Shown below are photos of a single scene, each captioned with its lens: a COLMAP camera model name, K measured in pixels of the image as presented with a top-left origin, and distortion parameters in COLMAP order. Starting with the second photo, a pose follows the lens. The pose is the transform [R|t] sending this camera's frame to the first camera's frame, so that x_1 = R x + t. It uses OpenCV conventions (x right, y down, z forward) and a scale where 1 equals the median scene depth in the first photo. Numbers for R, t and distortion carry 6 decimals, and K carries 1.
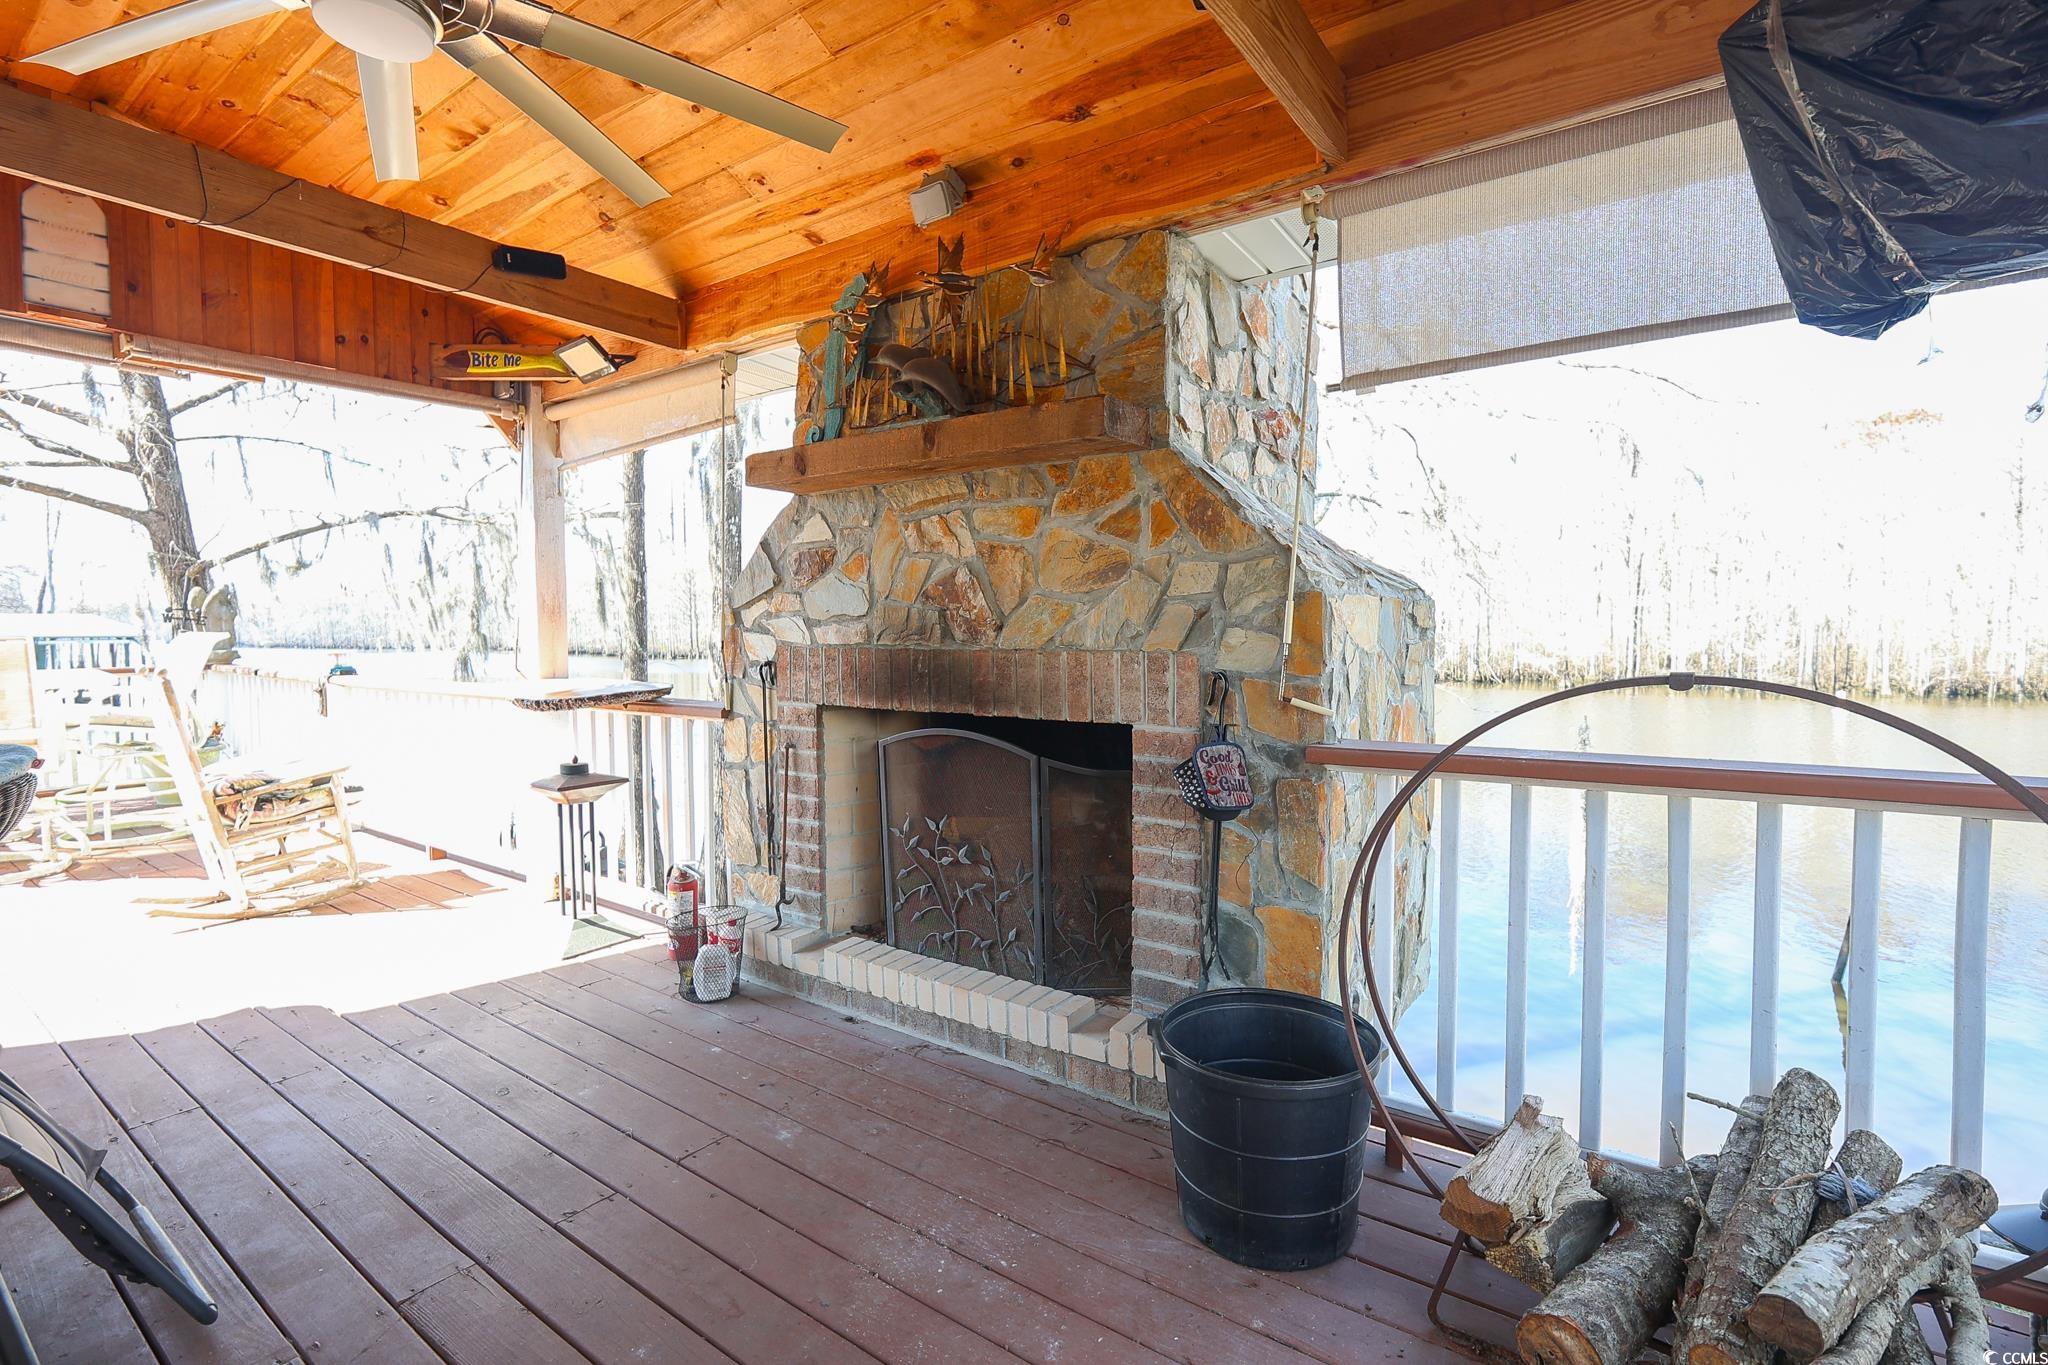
lens RADIAL K [[945.0, 0, 1021.2], [0, 945.0, 675.0], [0, 0, 1]] dist [-0.011518, 0.002837]
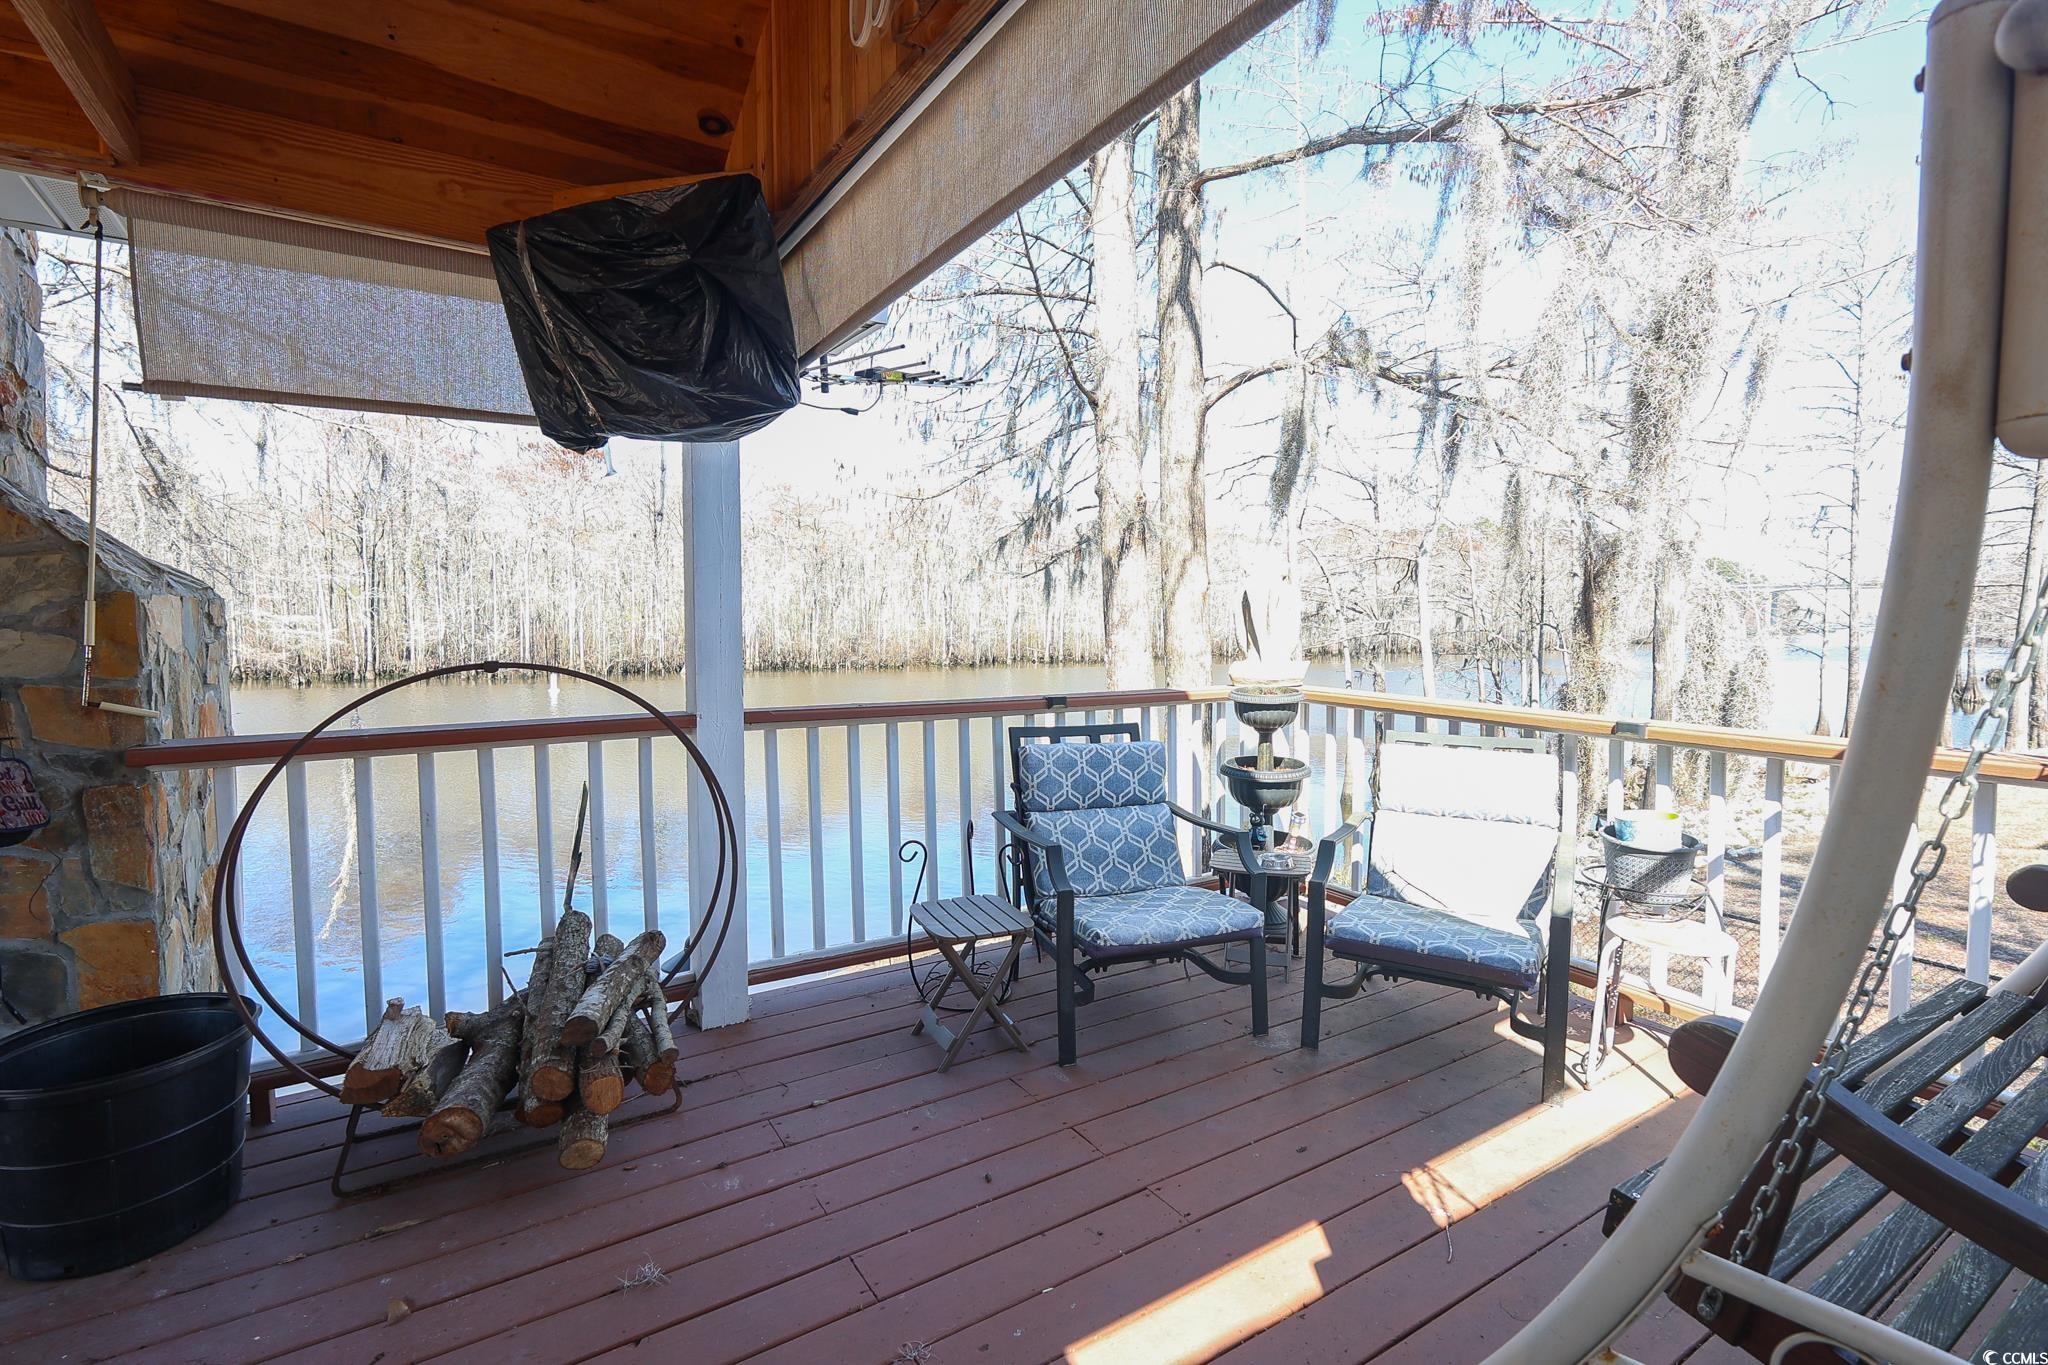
lens RADIAL K [[945.0, 0, 1024.8], [0, 945.0, 679.0], [0, 0, 1]] dist [-0.011518, 0.002837]
pose [[0.375766, -0.050713, 0.925326, -0.252318], [0.038468, 0.998495, 0.039101, -0.000431], [-0.925916, 0.020903, 0.377152, -0.241954]]
